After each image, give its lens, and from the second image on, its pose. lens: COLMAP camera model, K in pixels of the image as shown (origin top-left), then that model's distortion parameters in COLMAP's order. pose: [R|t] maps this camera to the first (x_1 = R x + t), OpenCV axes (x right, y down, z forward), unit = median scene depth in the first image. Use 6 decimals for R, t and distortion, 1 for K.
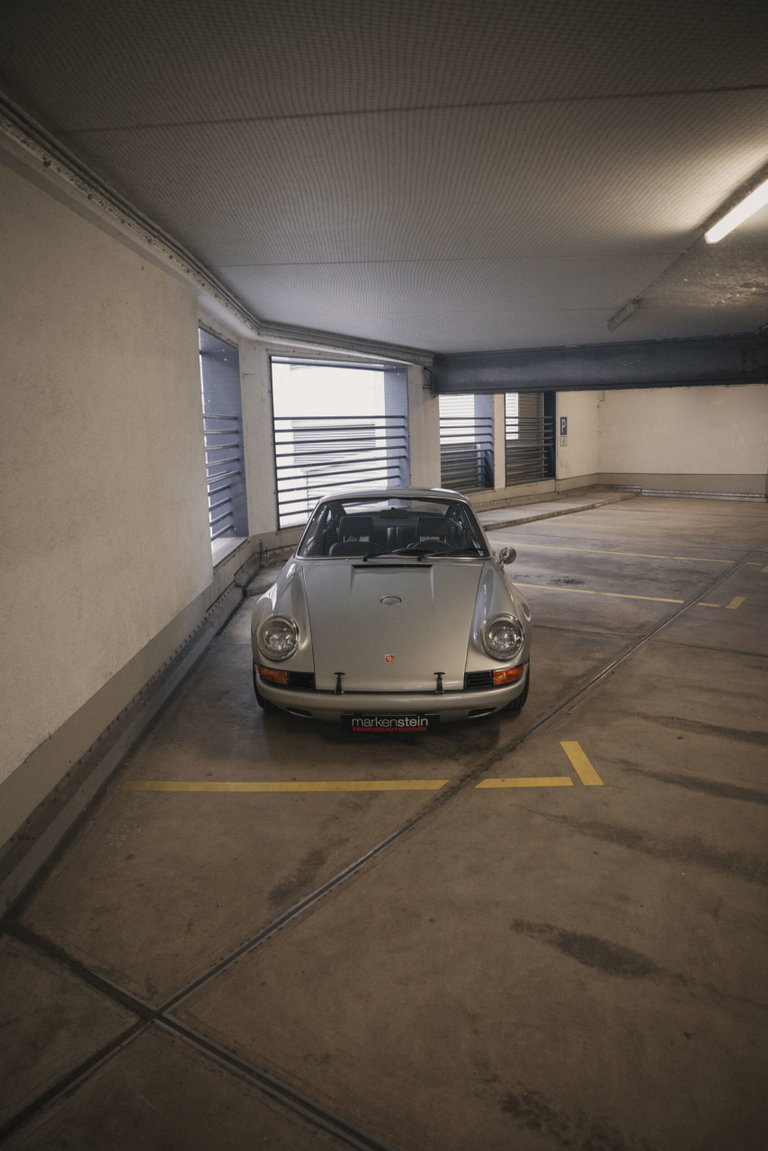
lens RADIAL K [[788.5, 0, 384.0], [0, 788.5, 575.5], [0, 0, 1]] dist [-0.075211, -0.000175]
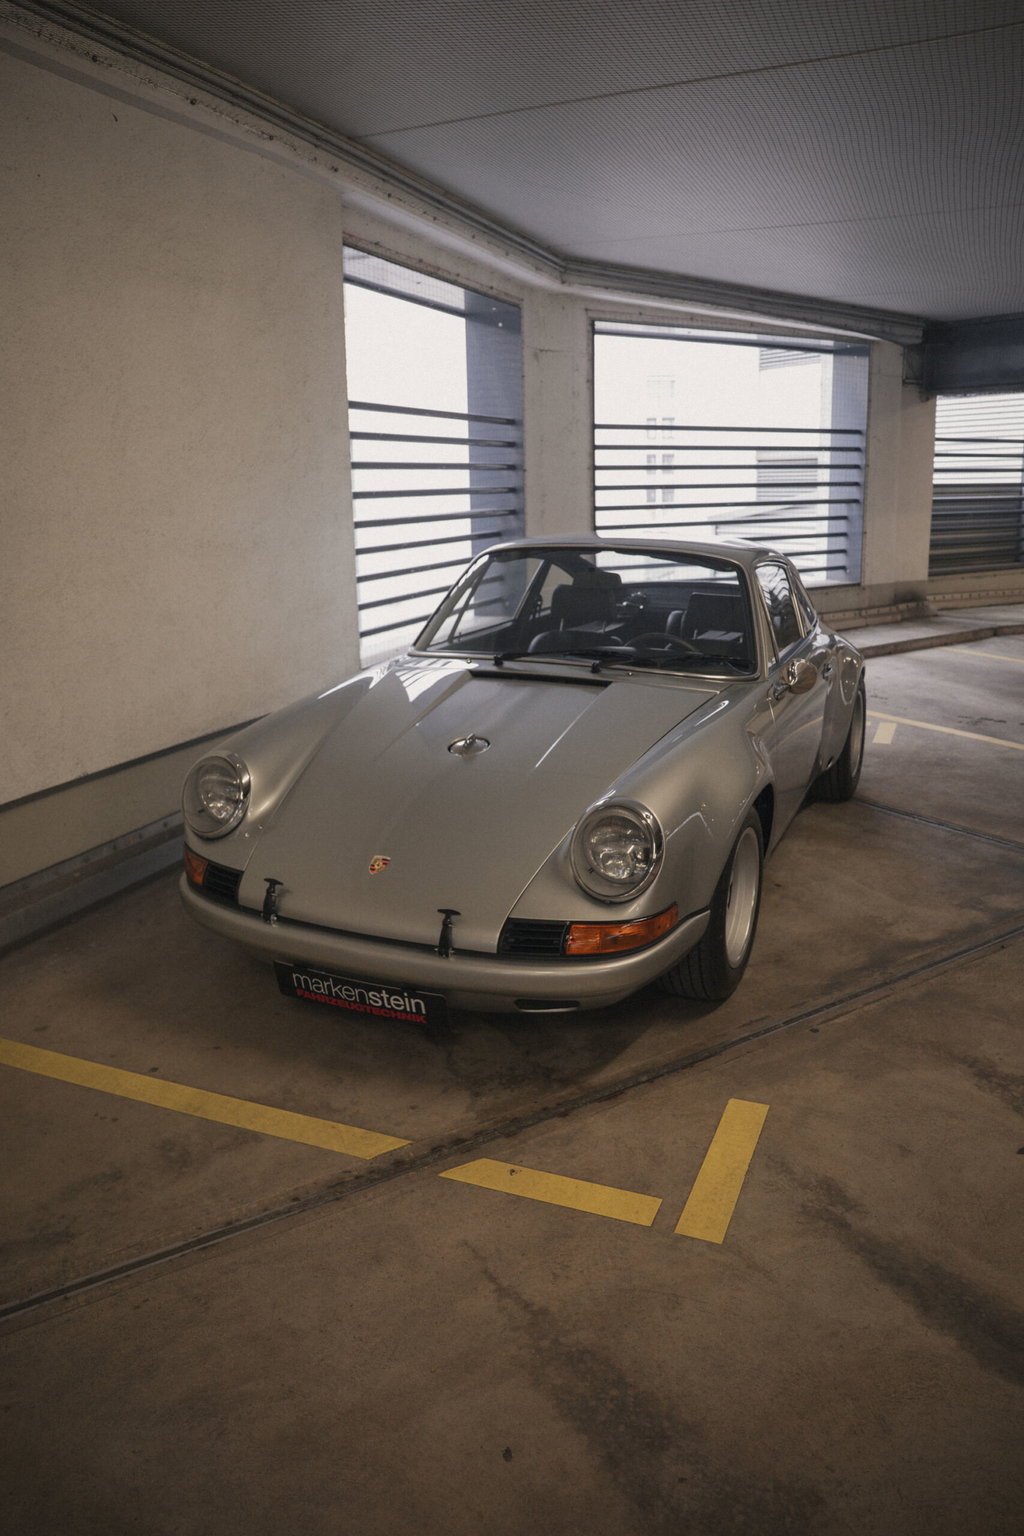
lens RADIAL K [[1109.5, 0, 512.0], [0, 1109.5, 768.0], [0, 0, 1]] dist [-0.073345, 0.003912]
pose [[0.924515, 0.105154, -0.366354, 0.319288], [-0.076403, 0.992809, 0.092158, -0.023334], [0.373410, -0.057211, 0.925901, 0.383177]]
